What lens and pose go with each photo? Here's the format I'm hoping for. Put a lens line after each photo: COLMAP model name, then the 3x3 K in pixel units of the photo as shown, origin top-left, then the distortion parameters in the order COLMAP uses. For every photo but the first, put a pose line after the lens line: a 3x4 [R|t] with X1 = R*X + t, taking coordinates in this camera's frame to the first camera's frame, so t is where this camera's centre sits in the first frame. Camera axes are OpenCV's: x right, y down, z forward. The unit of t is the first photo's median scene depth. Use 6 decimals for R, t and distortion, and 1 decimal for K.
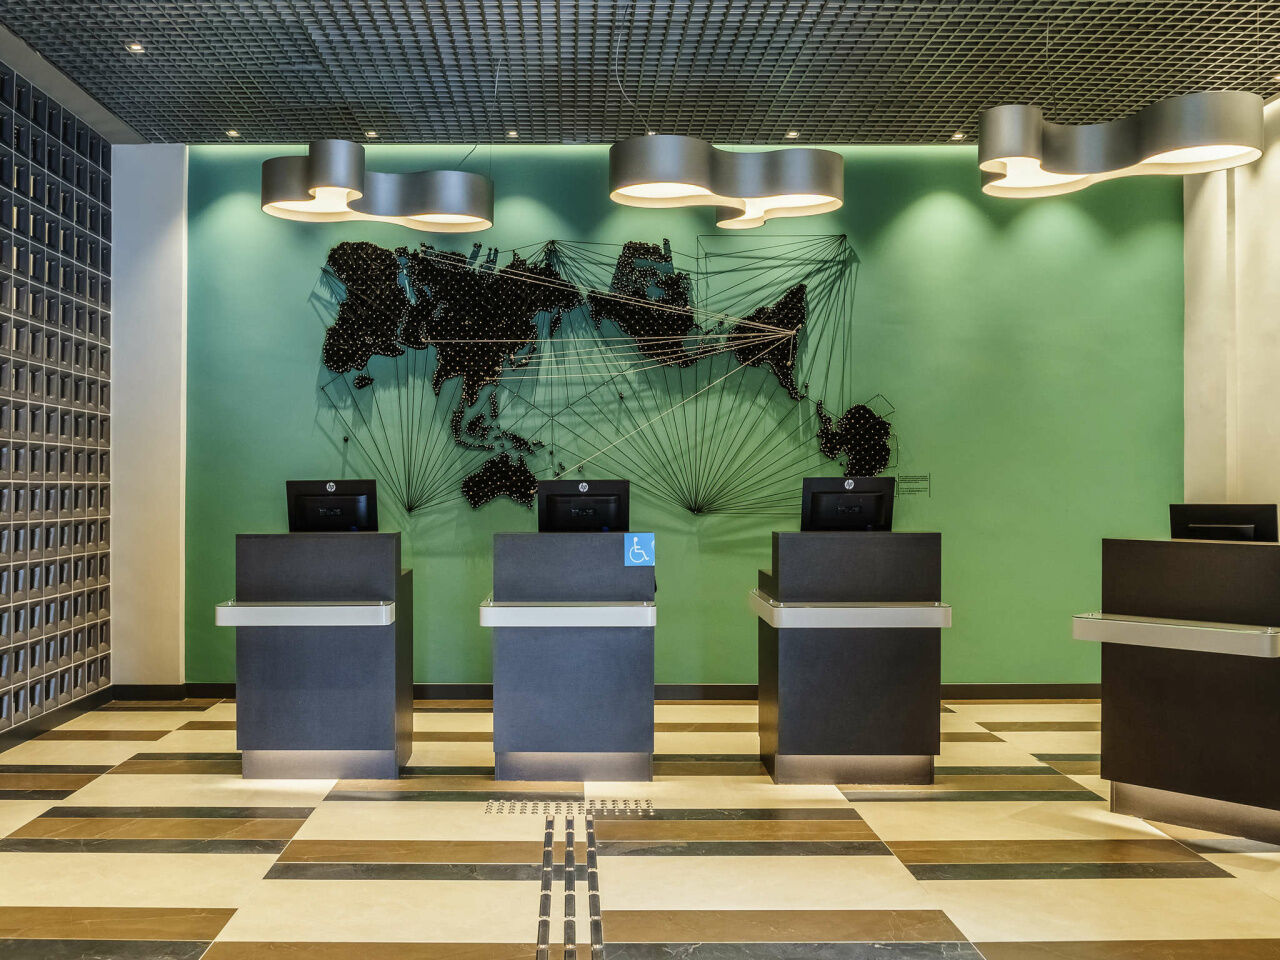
lens RADIAL K [[1203.0, 0, 640.1], [0, 1203.0, 486.6], [0, 0, 1]] dist [-0.031417, 0.000000]
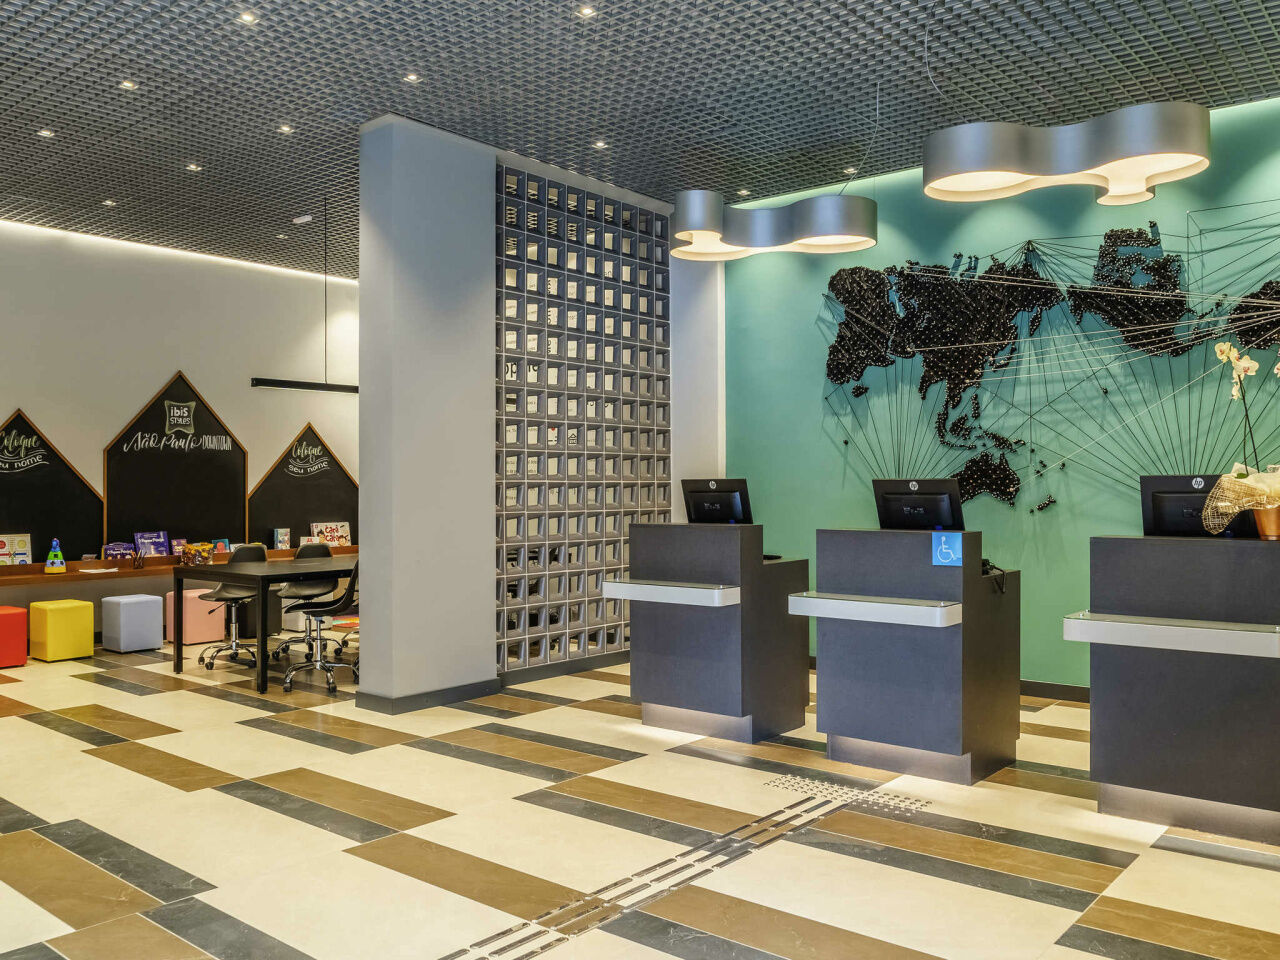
lens RADIAL K [[1055.1, 0, 638.1], [0, 1055.1, 475.5], [0, 0, 1]] dist [-0.033758, 0.004448]
pose [[0.764524, -0.006701, -0.644560, 0.244915], [0.001606, 0.999963, -0.008491, -0.000587], [0.644593, 0.005456, 0.764506, 0.116847]]
